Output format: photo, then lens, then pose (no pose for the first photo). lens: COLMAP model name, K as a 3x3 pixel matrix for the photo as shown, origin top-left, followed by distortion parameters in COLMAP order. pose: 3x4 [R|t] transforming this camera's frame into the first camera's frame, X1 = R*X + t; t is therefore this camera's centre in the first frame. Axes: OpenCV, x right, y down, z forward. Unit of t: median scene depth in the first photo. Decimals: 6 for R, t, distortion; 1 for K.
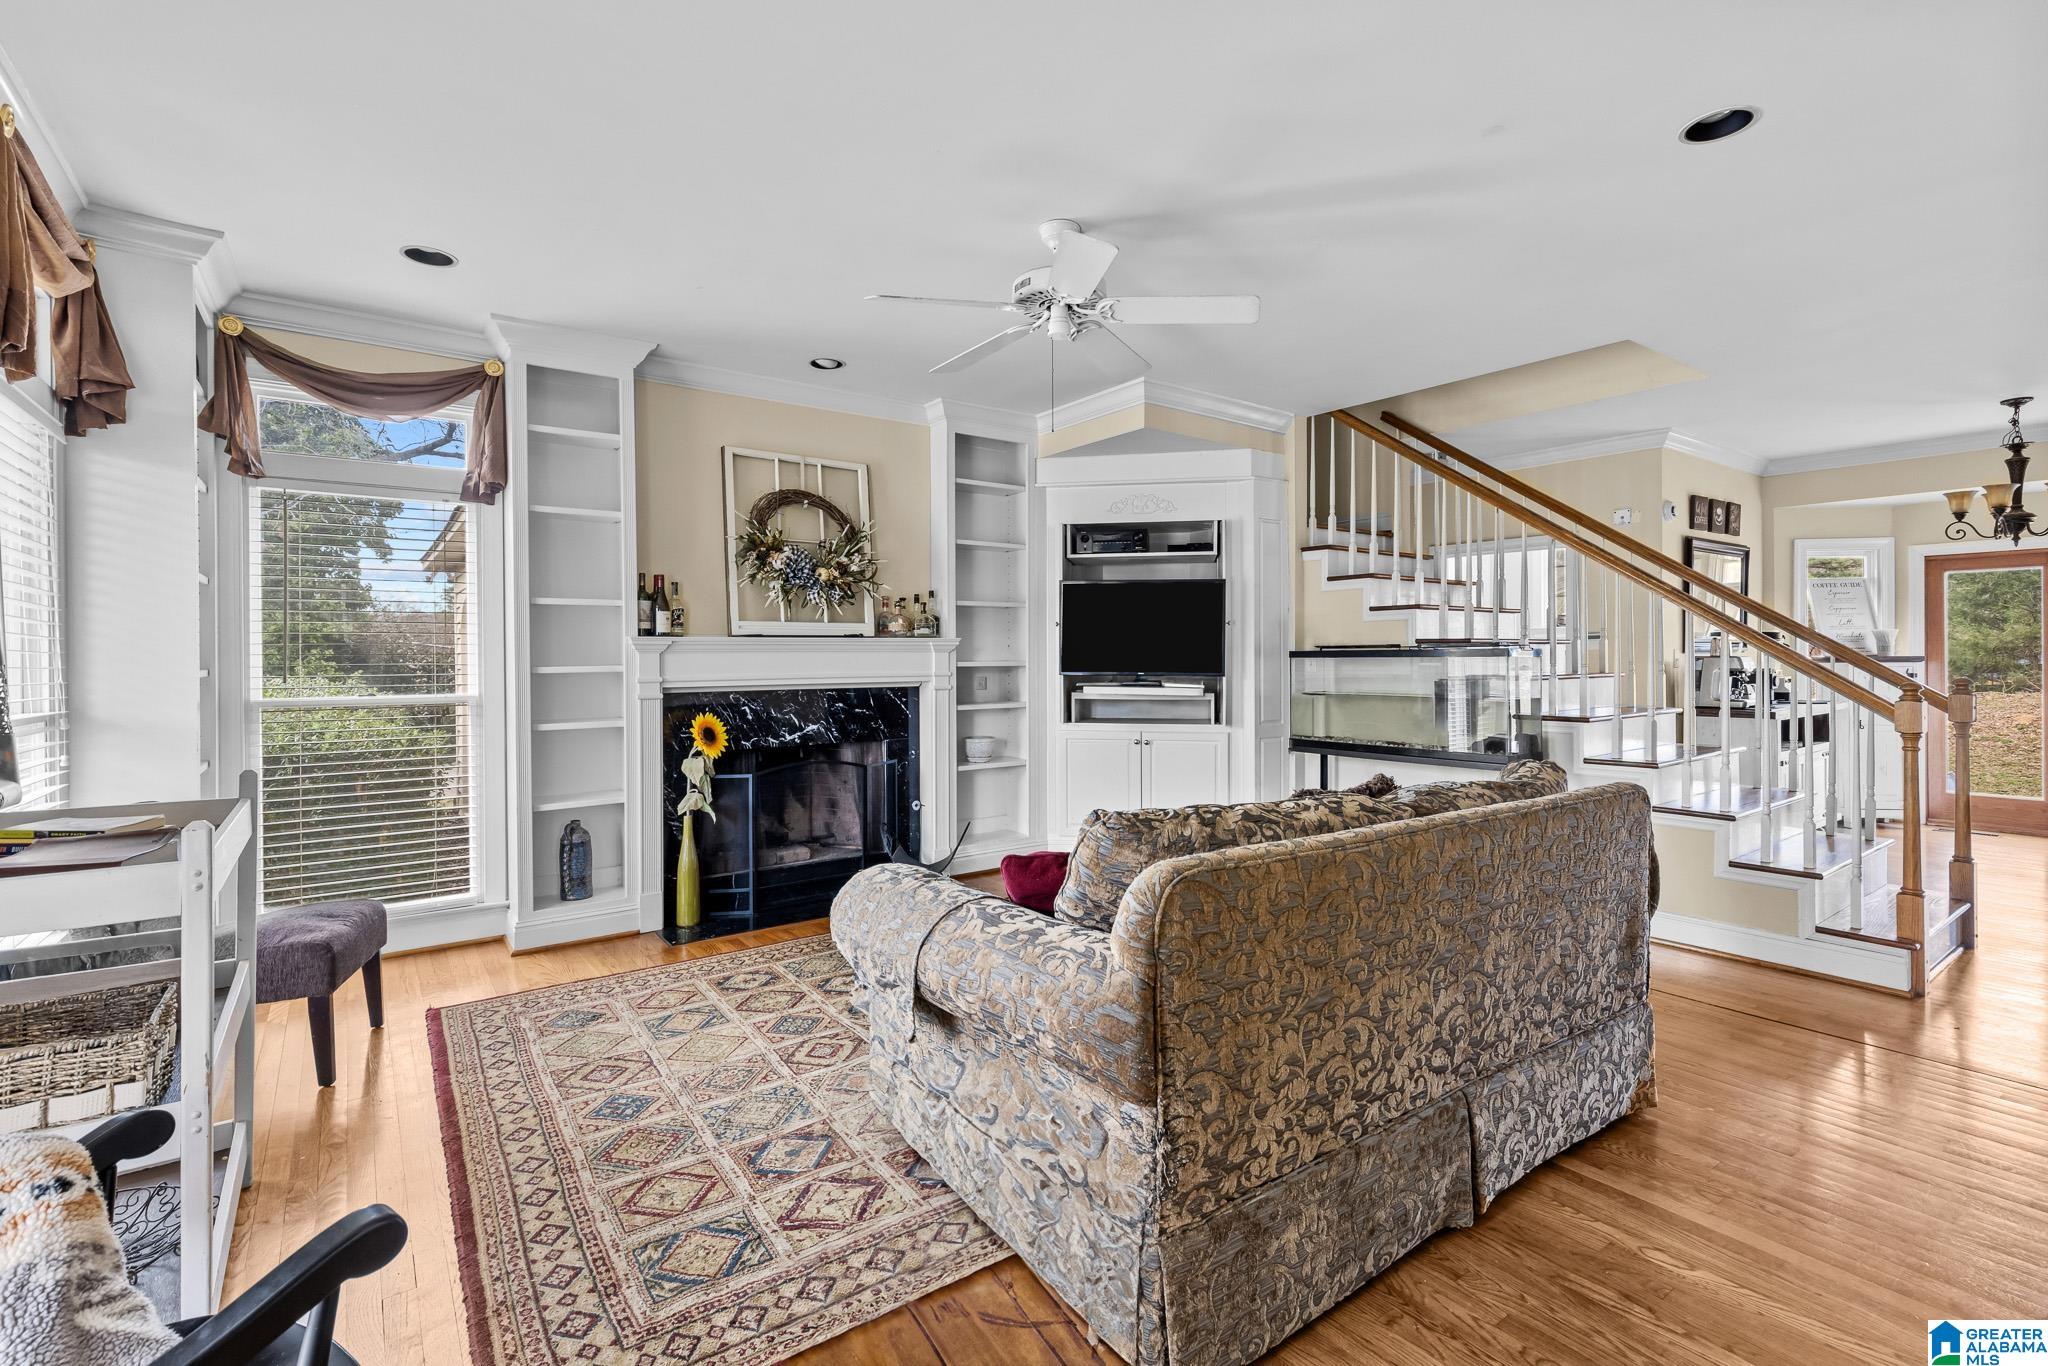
lens RADIAL K [[923.7, 0, 1027.6], [0, 923.7, 662.1], [0, 0, 1]] dist [0.007977, -0.001806]
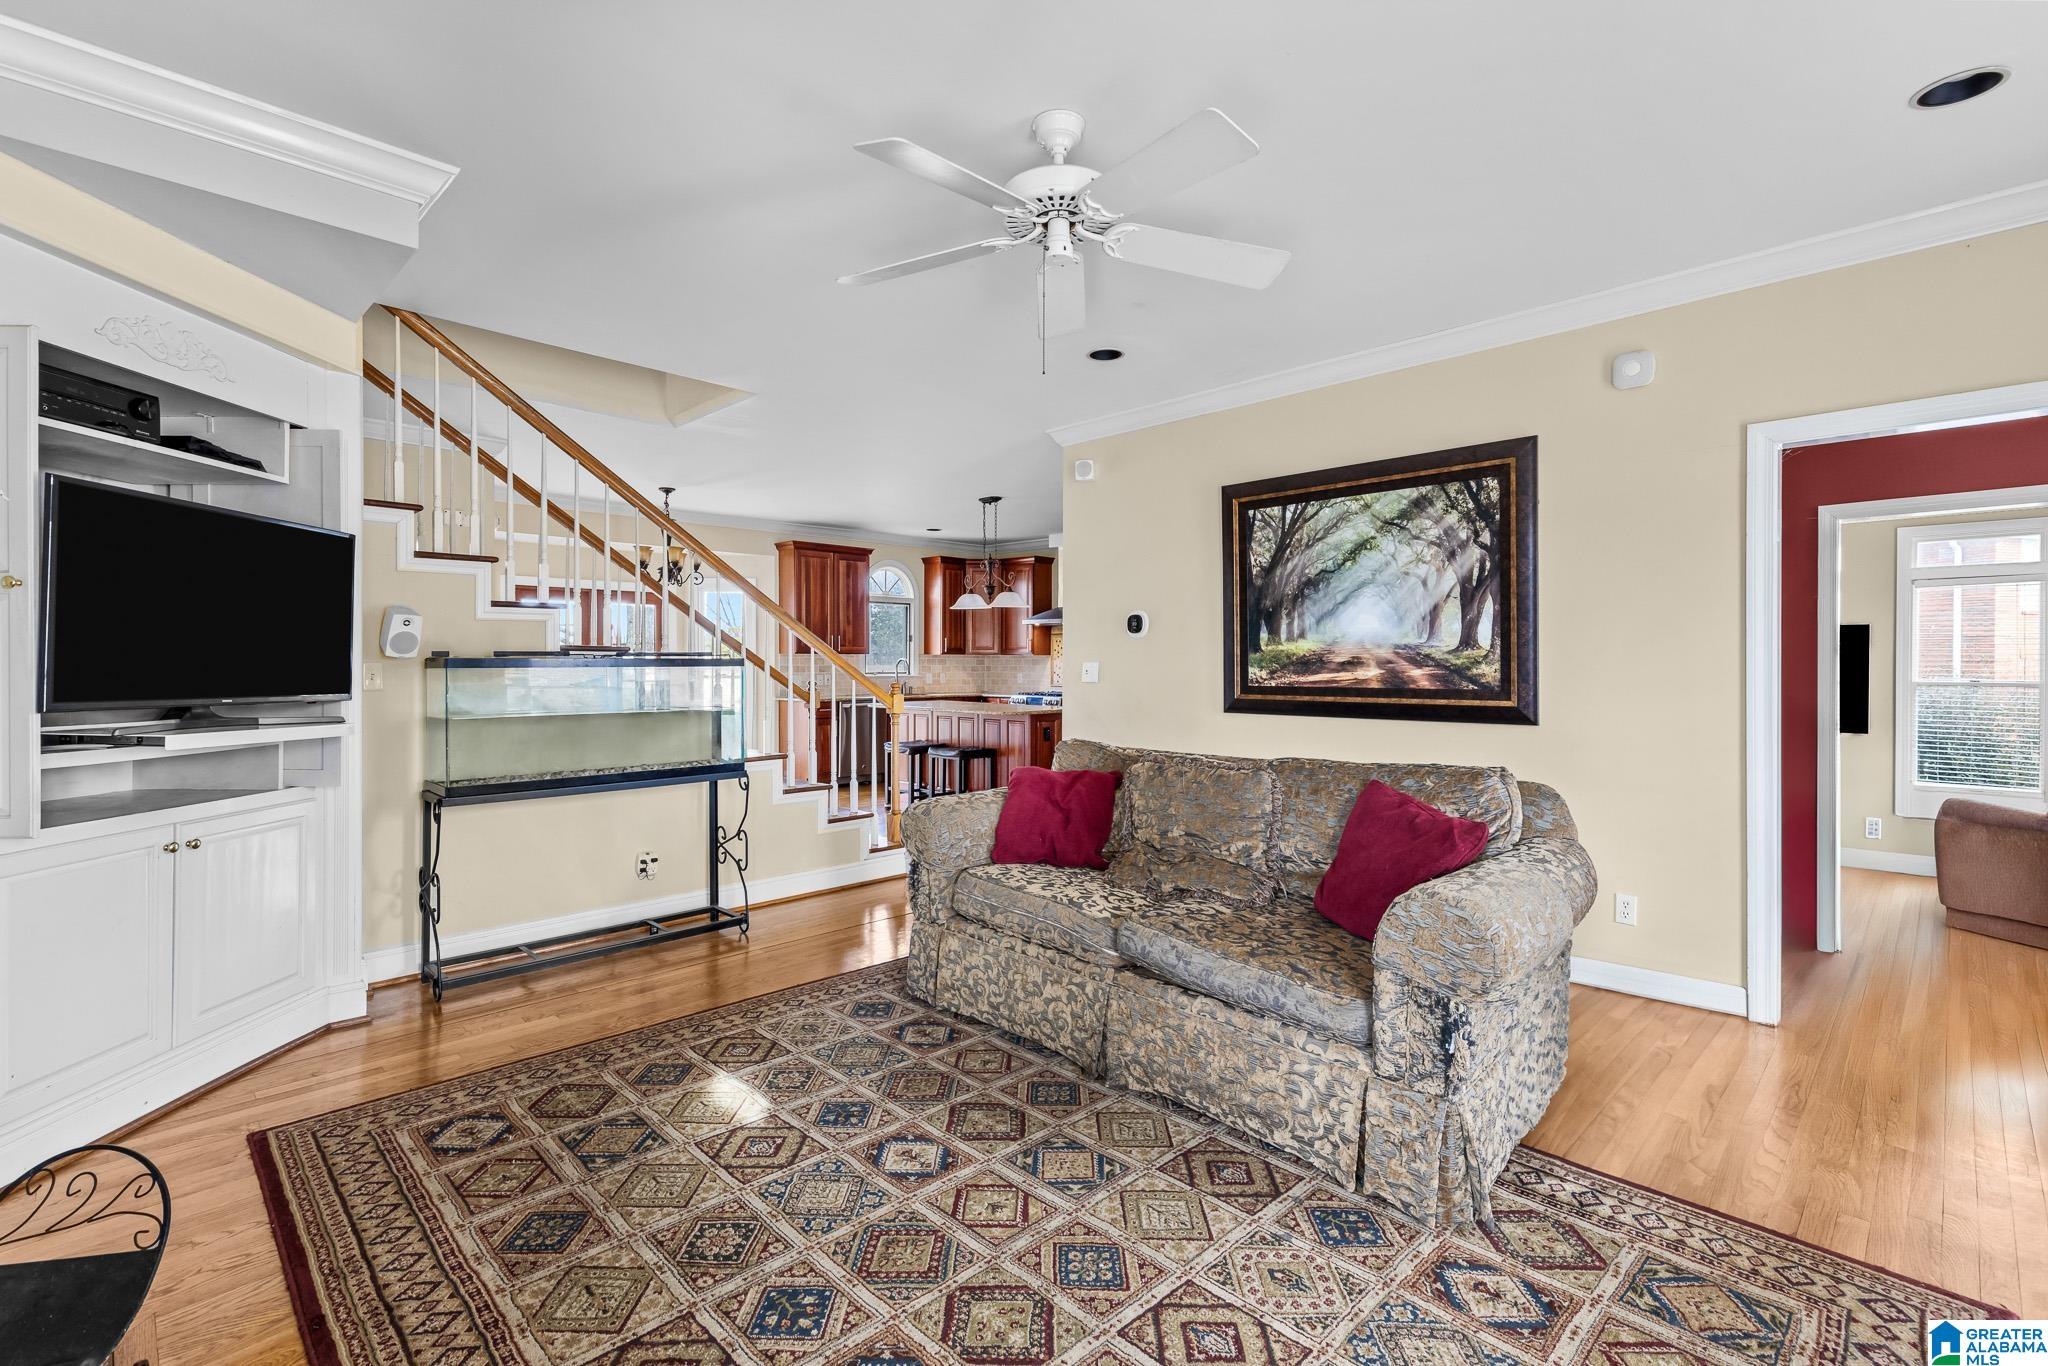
lens RADIAL K [[923.7, 0, 1019.4], [0, 923.7, 667.4], [0, 0, 1]] dist [0.007977, -0.001806]
pose [[-0.153314, -0.002189, 0.988175, -0.664941], [0.004114, 0.999987, 0.002853, -0.003509], [-0.988169, 0.004503, -0.153303, 0.704531]]
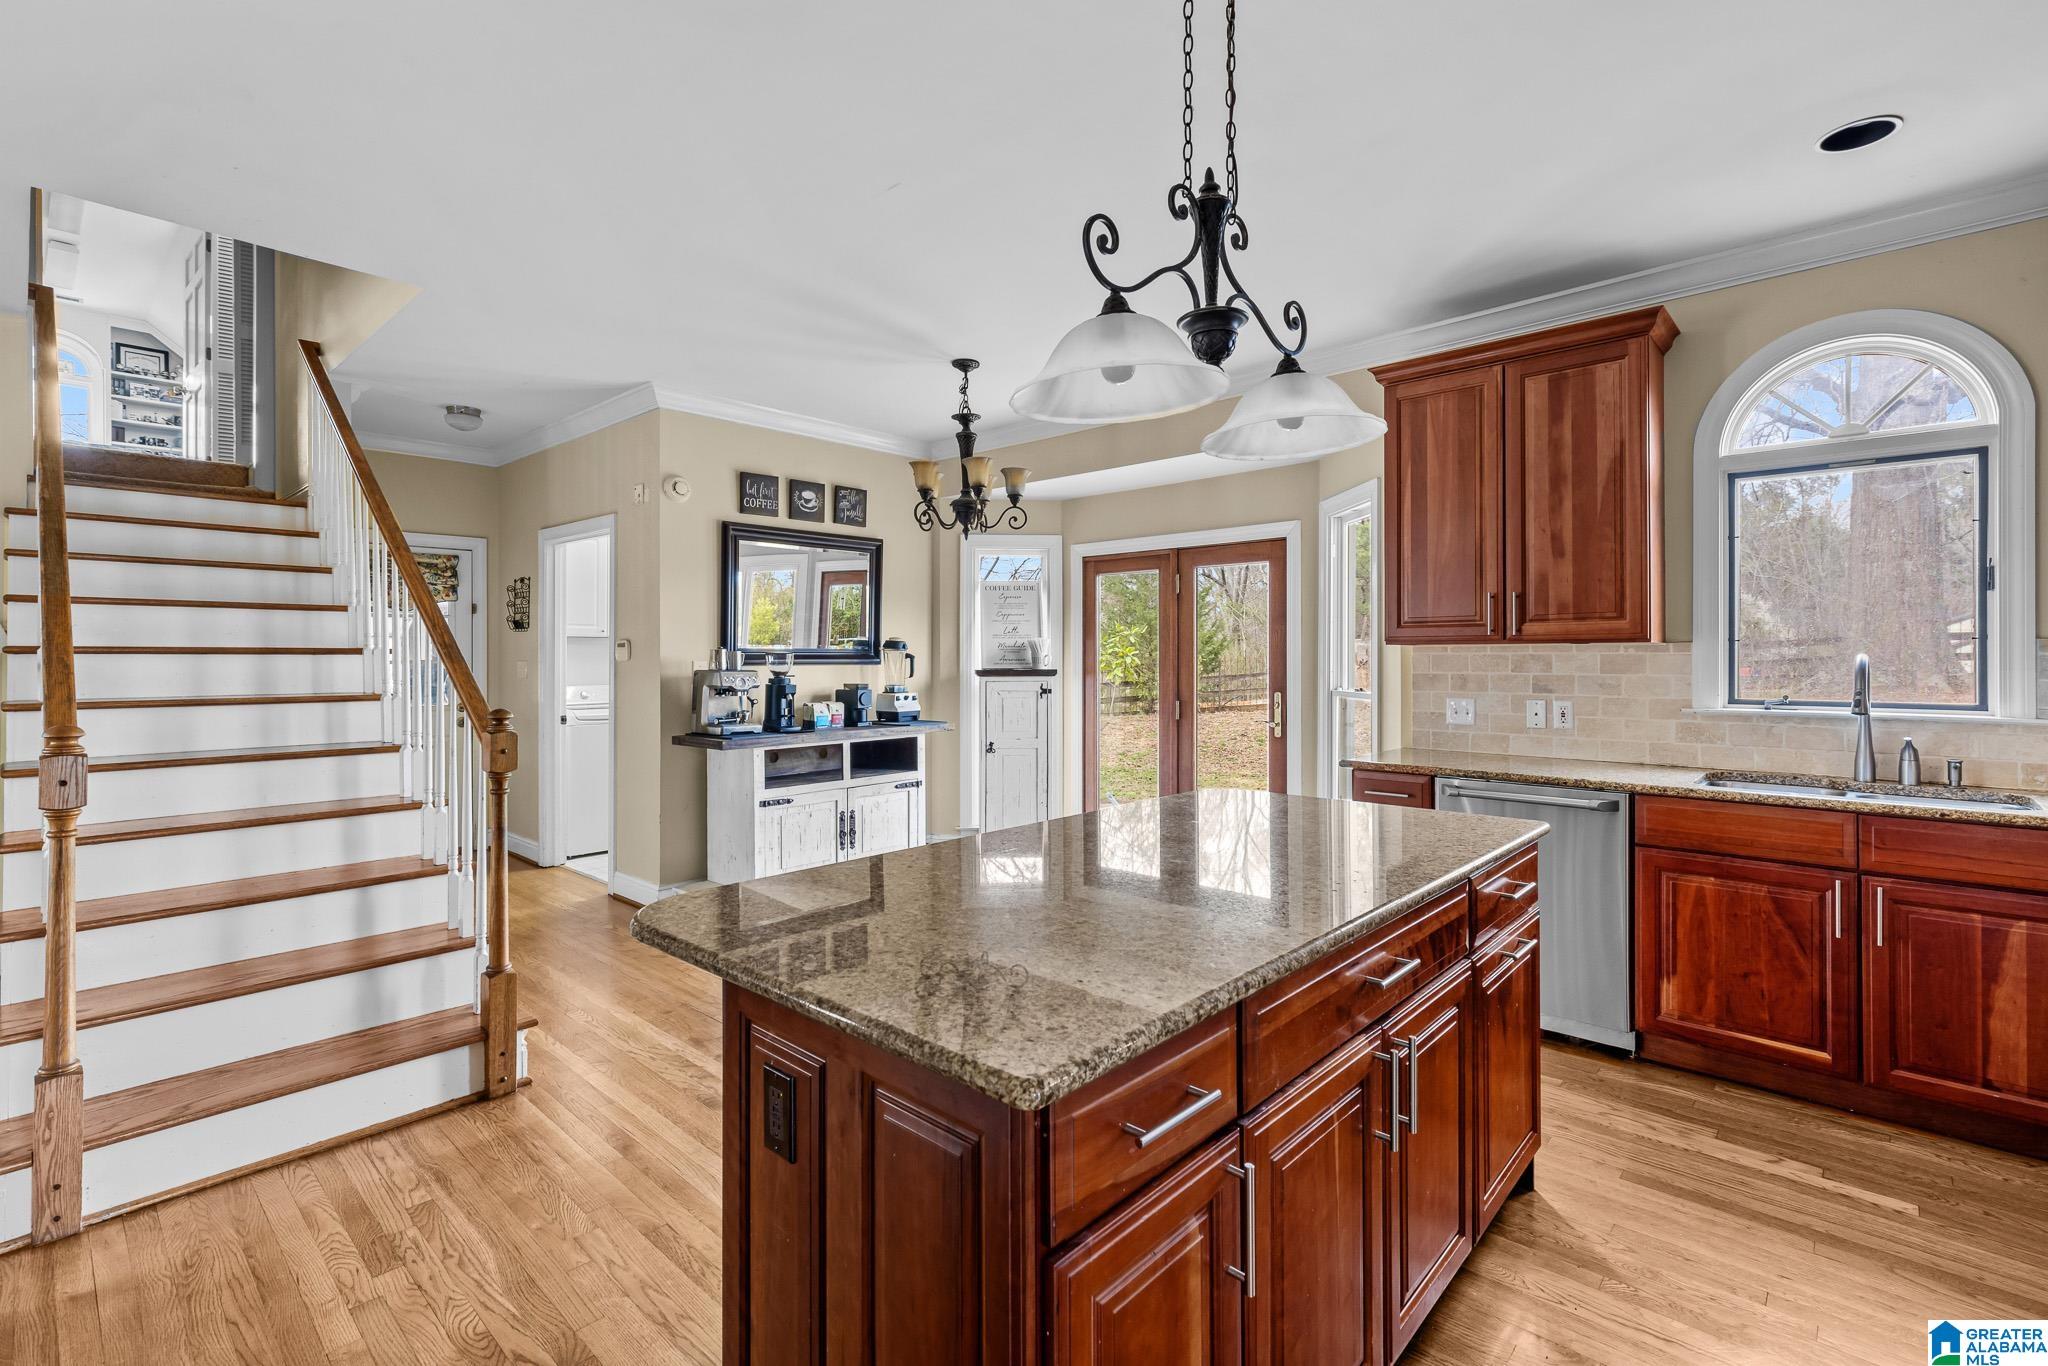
lens RADIAL K [[923.7, 0, 1015.4], [0, 923.7, 656.3], [0, 0, 1]] dist [0.007977, -0.001806]
pose [[0.981559, 0.004357, 0.191111, 0.951476], [-0.002448, 0.999945, -0.010220, -0.012238], [-0.191145, 0.009564, 0.981515, 0.187479]]
